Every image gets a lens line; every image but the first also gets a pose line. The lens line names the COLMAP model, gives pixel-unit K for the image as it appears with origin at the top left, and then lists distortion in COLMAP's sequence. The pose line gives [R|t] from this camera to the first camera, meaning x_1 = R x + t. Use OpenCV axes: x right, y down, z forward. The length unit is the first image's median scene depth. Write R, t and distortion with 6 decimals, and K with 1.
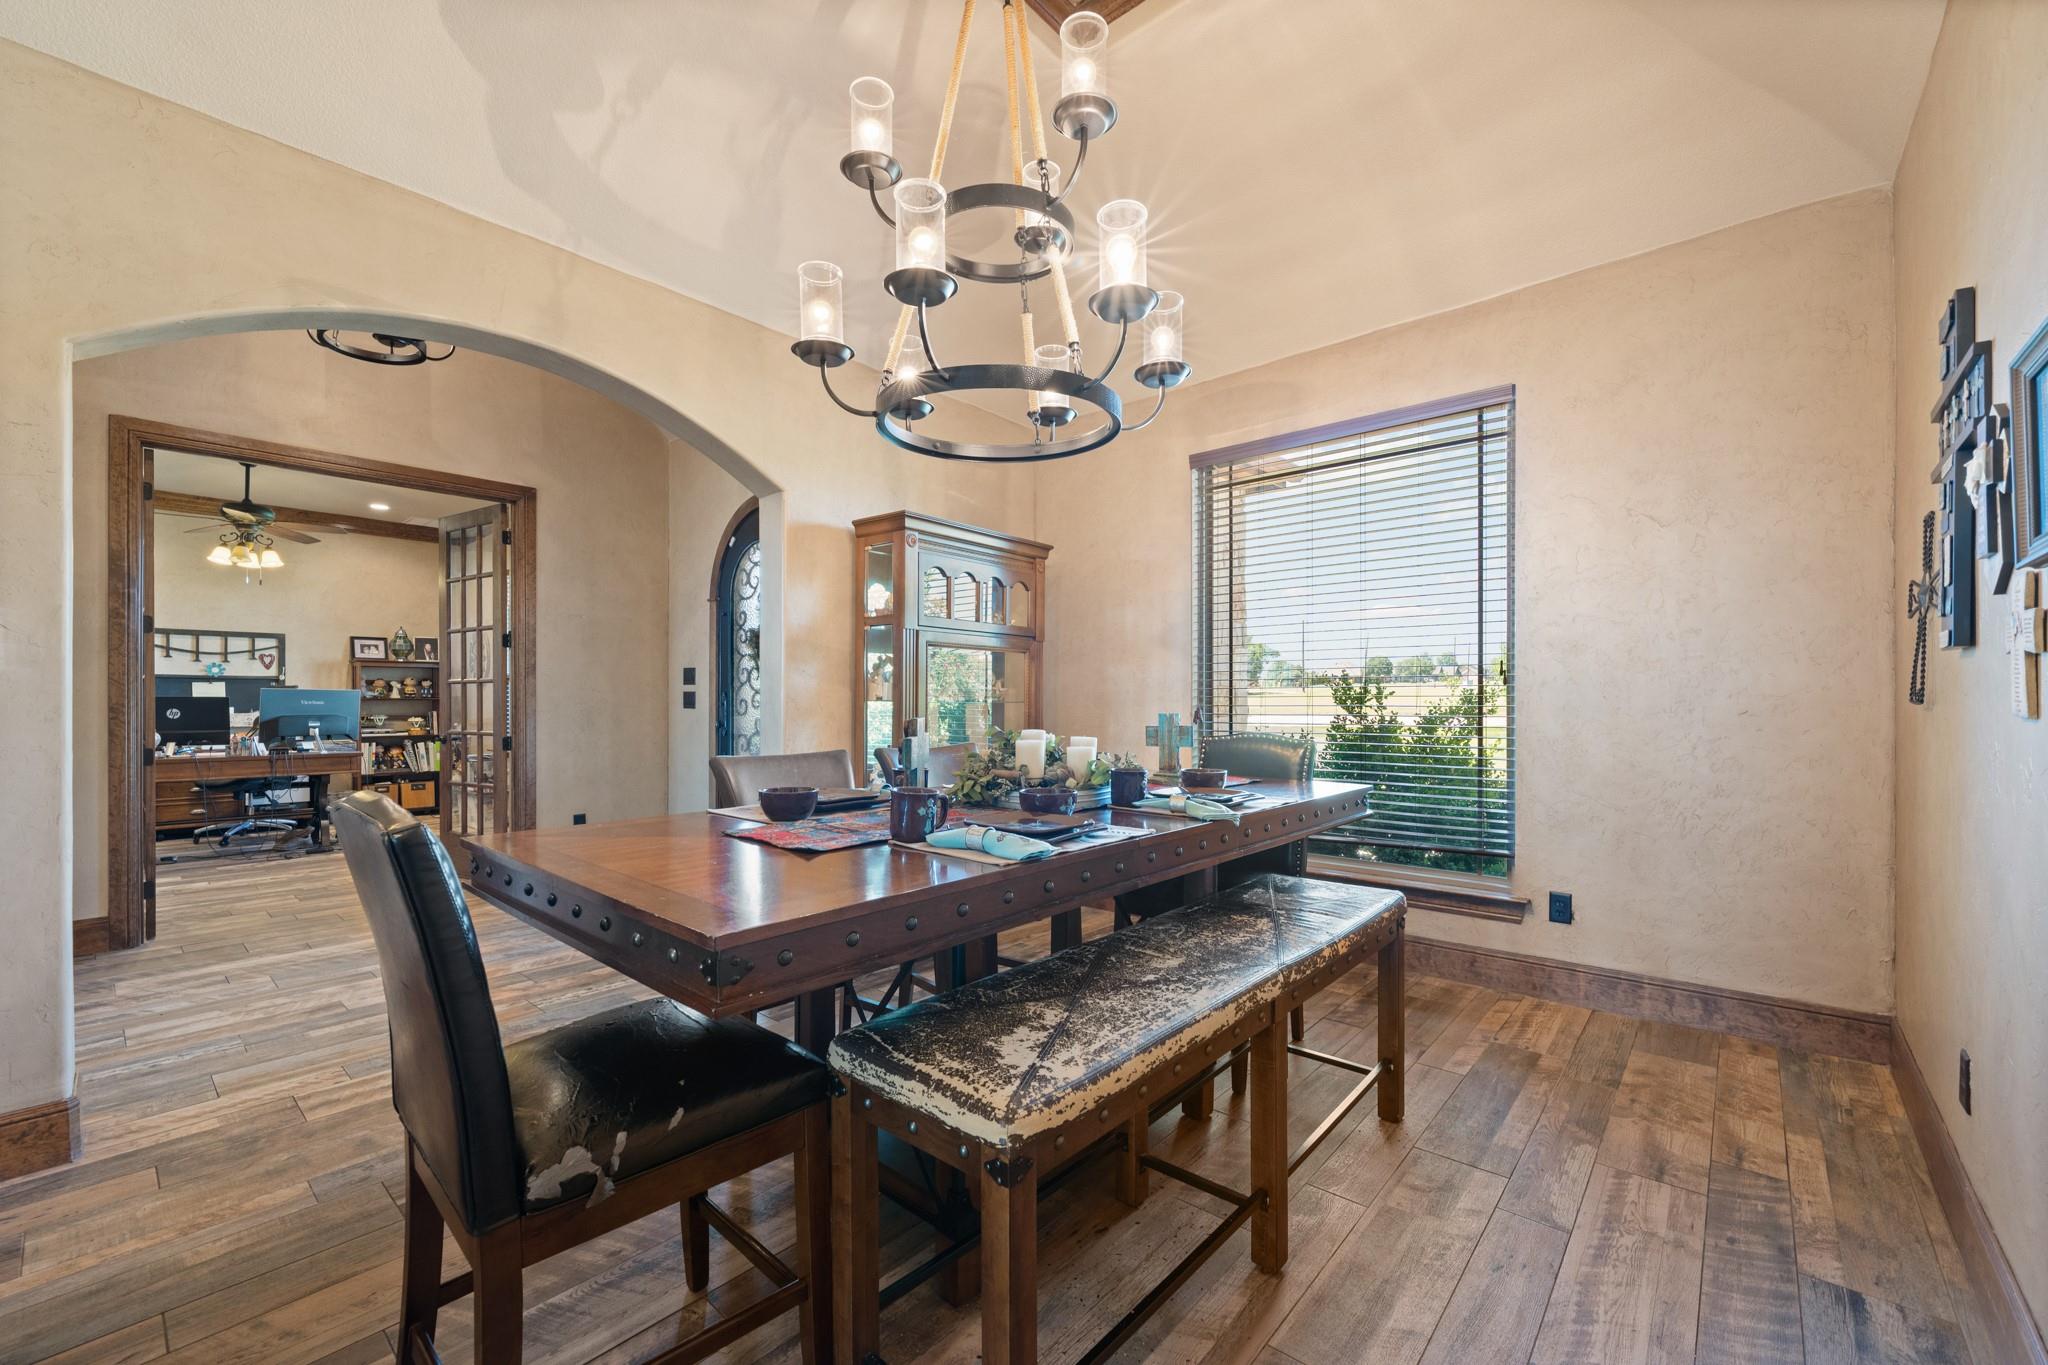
lens RADIAL K [[841.1, 0, 1033.1], [0, 841.1, 698.9], [0, 0, 1]] dist [-0.000225, -0.000342]
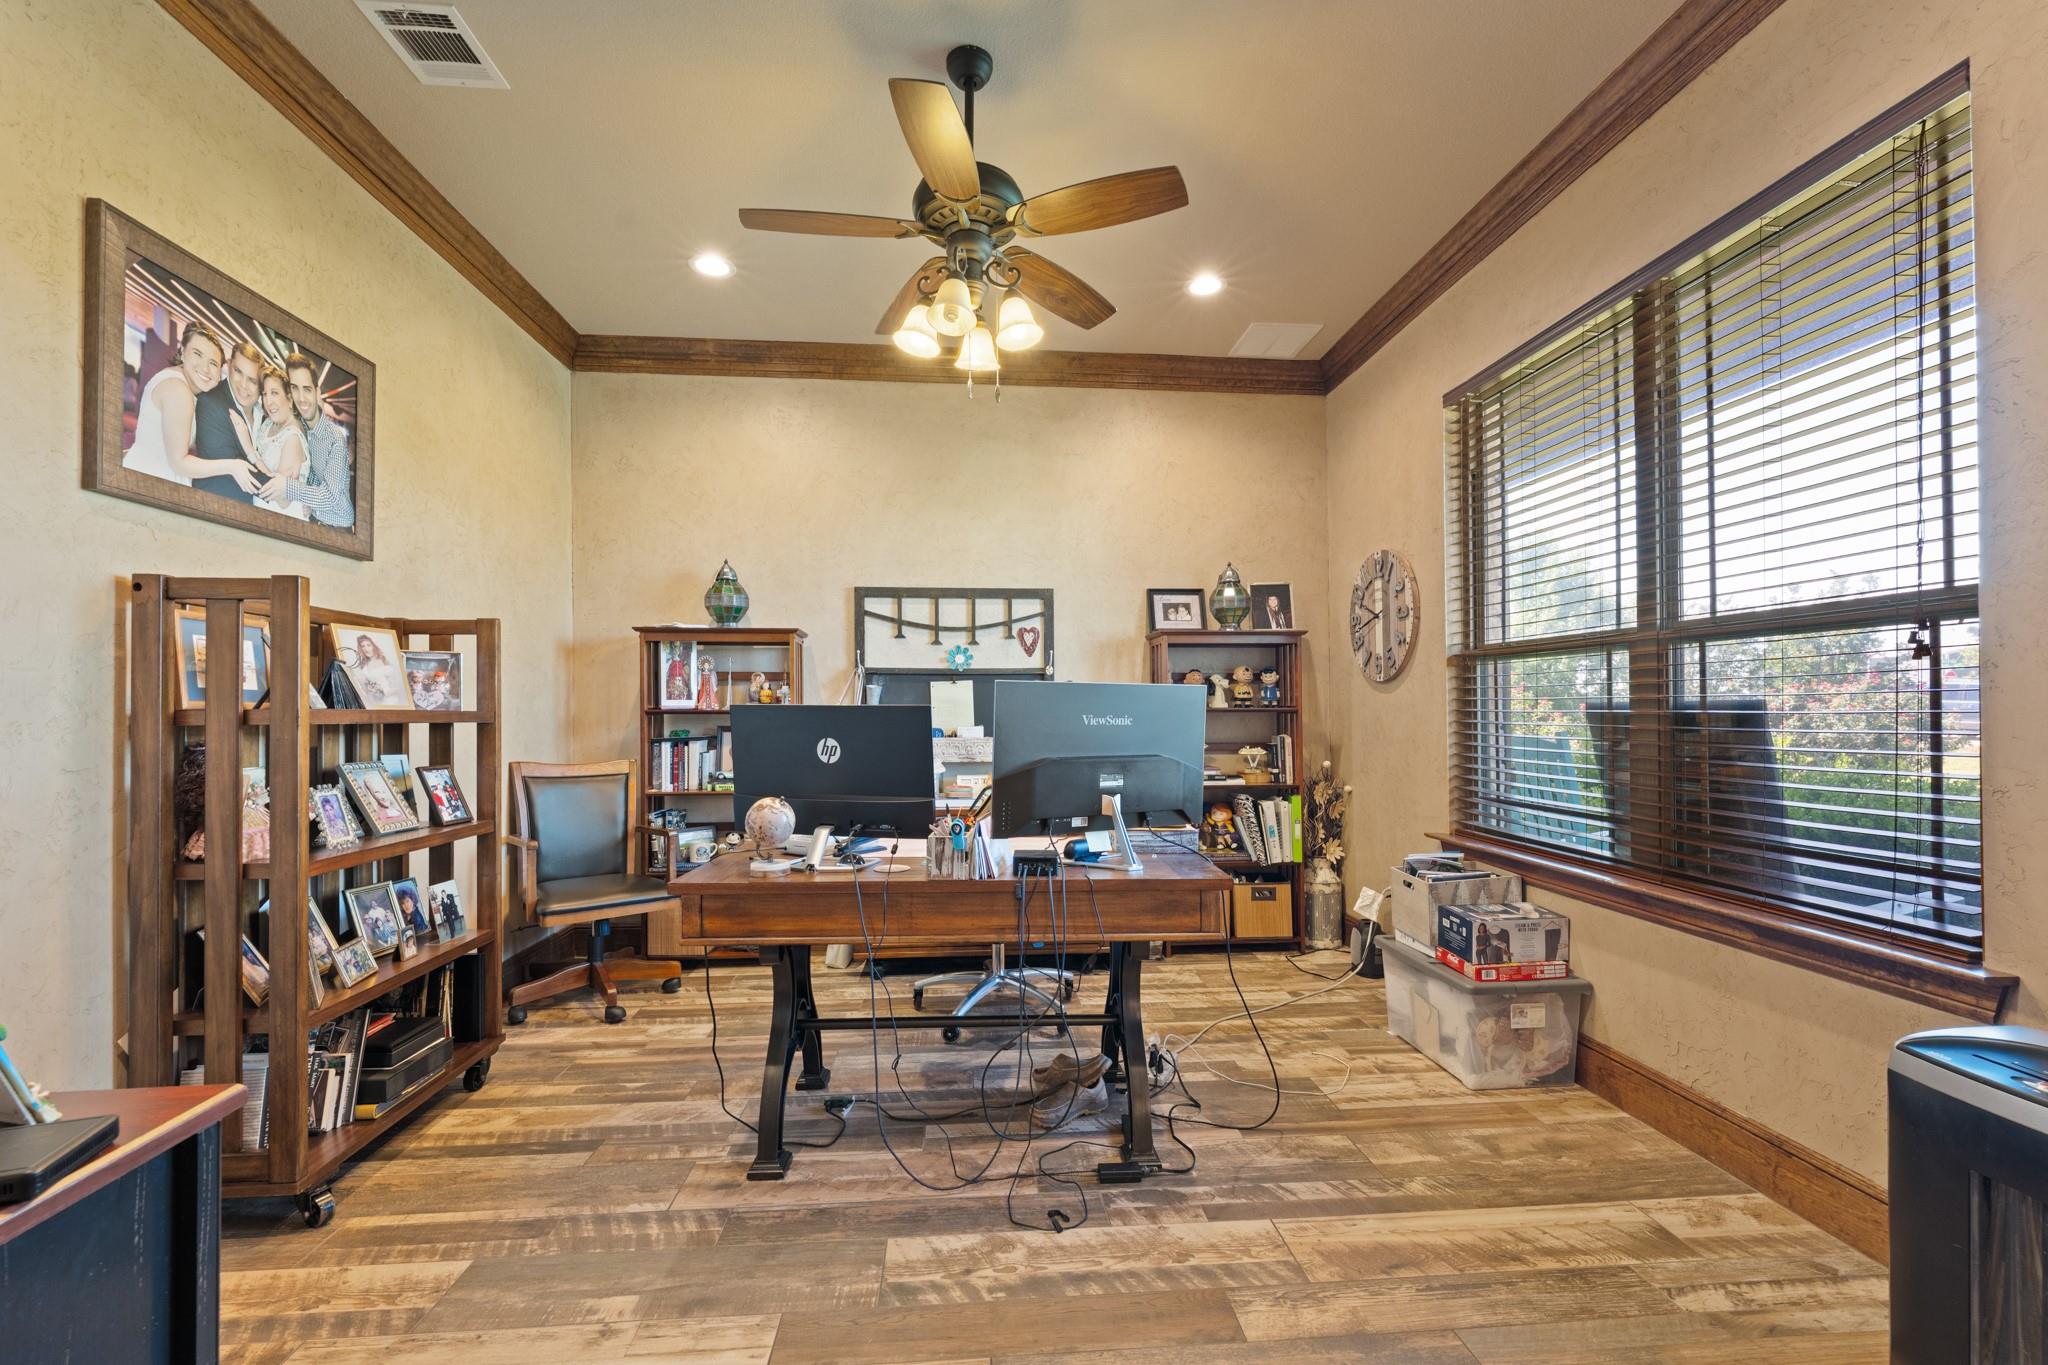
lens RADIAL K [[841.1, 0, 1022.1], [0, 841.1, 697.3], [0, 0, 1]] dist [-0.000225, -0.000342]
pose [[0.717076, -0.012007, -0.696892, -0.528045], [0.003966, 0.999906, -0.013147, -0.001147], [0.696984, 0.006664, 0.717056, 0.598918]]
